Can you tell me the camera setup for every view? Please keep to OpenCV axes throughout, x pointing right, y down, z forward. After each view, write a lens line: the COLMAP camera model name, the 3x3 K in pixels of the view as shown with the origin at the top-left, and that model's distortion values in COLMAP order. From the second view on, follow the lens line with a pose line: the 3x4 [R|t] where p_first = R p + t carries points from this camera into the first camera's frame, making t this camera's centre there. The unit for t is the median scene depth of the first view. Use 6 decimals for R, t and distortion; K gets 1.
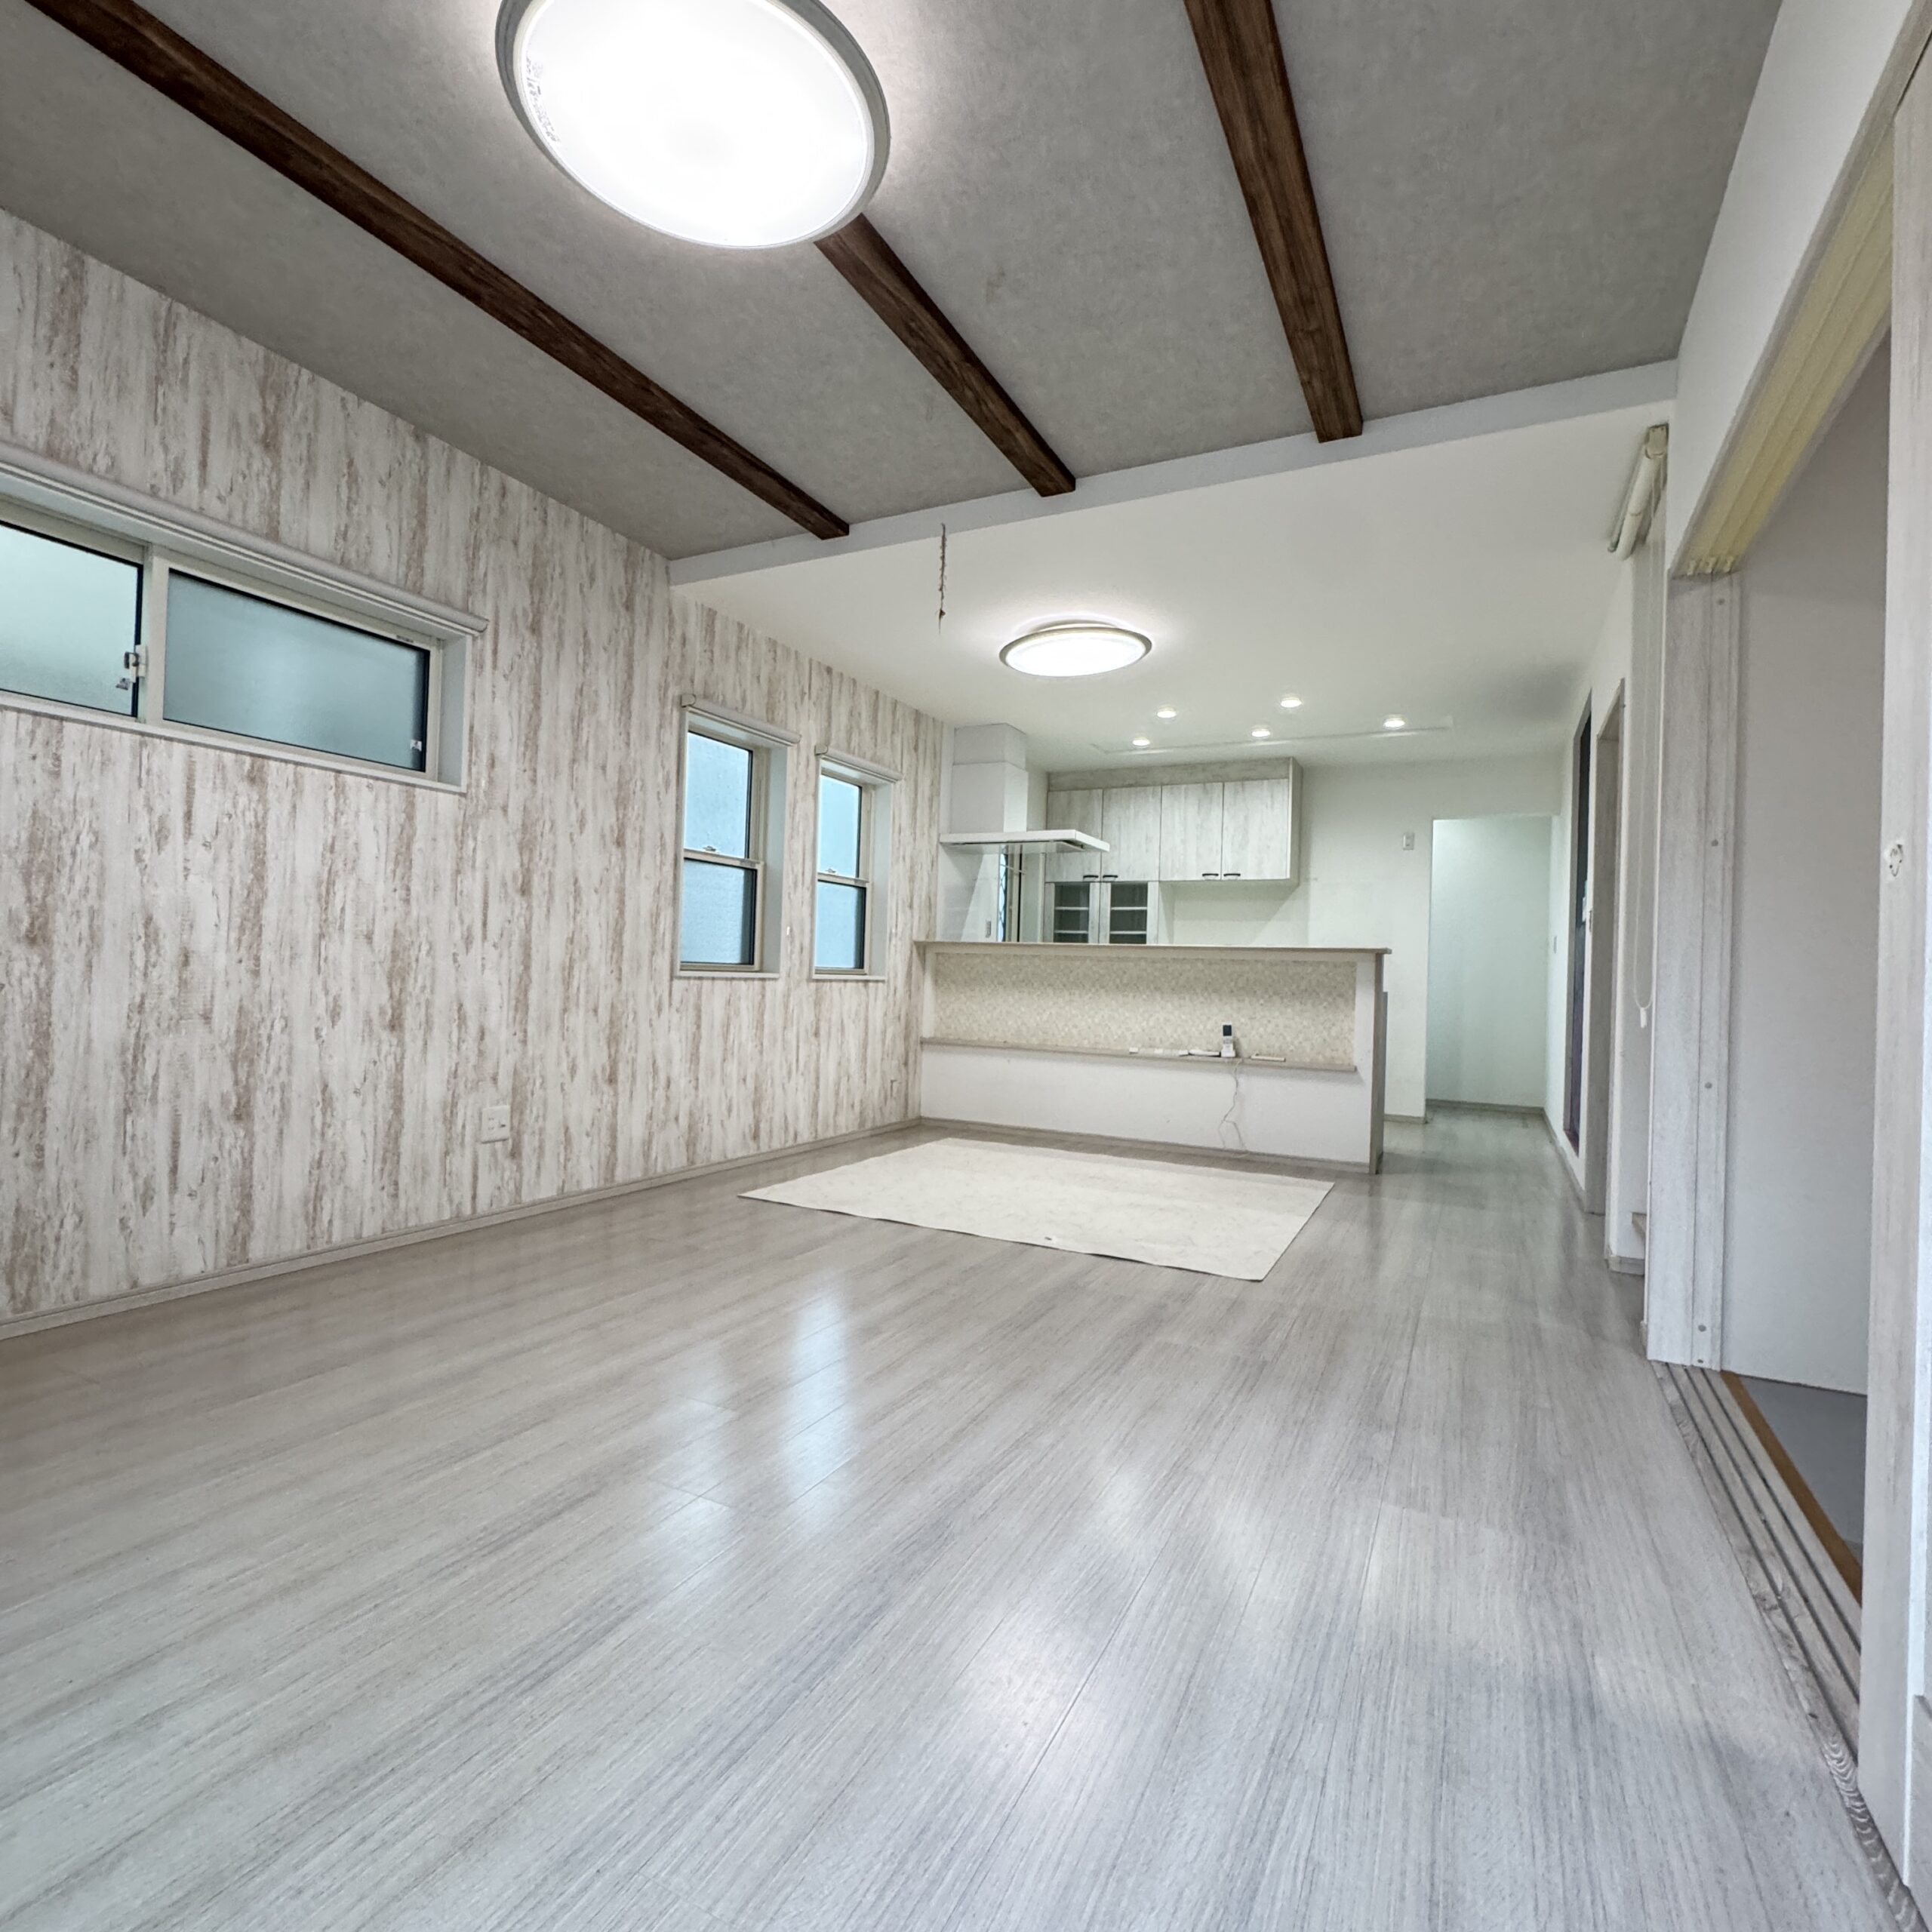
lens RADIAL K [[1024.2, 0, 965.7], [0, 1024.2, 948.9], [0, 0, 1]] dist [-0.000186, -0.000854]
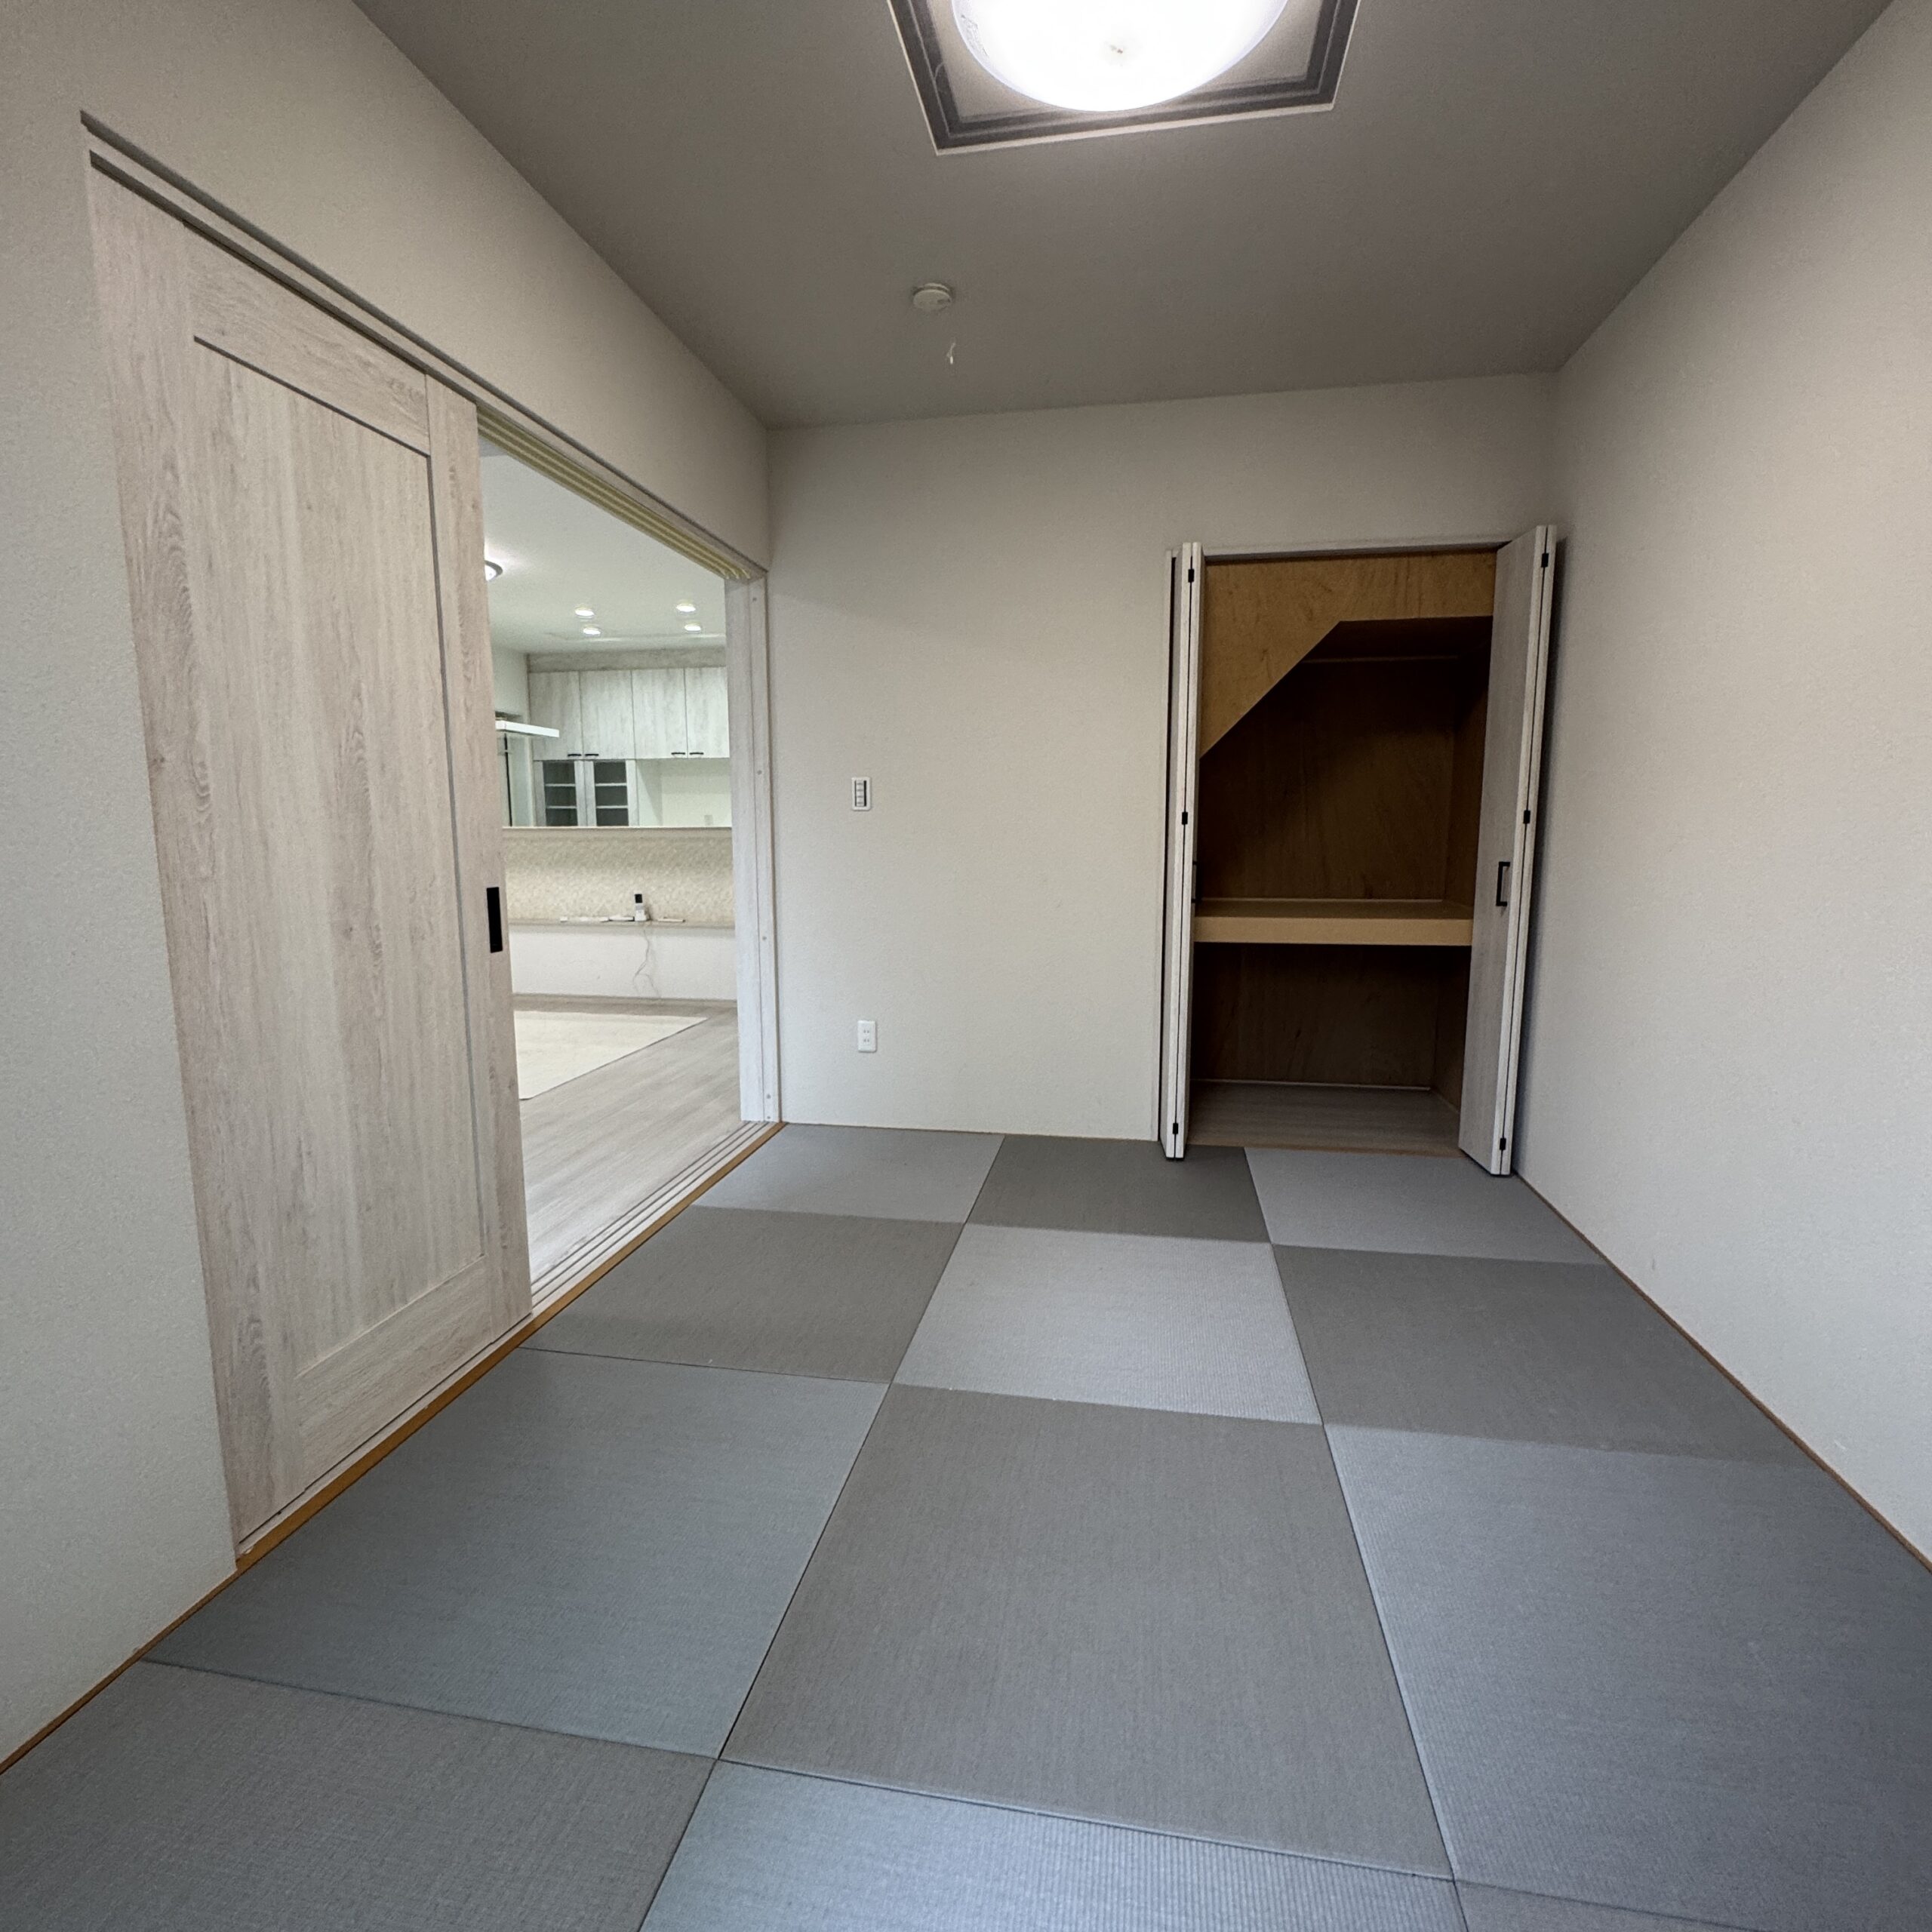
lens RADIAL K [[1024.2, 0, 954.1], [0, 1024.2, 961.1], [0, 0, 1]] dist [-0.000186, -0.000854]
pose [[0.957987, -0.067986, 0.278636, 0.194931], [0.022273, 0.986200, 0.164052, -0.025292], [-0.285944, -0.150953, 0.946282, -0.169733]]
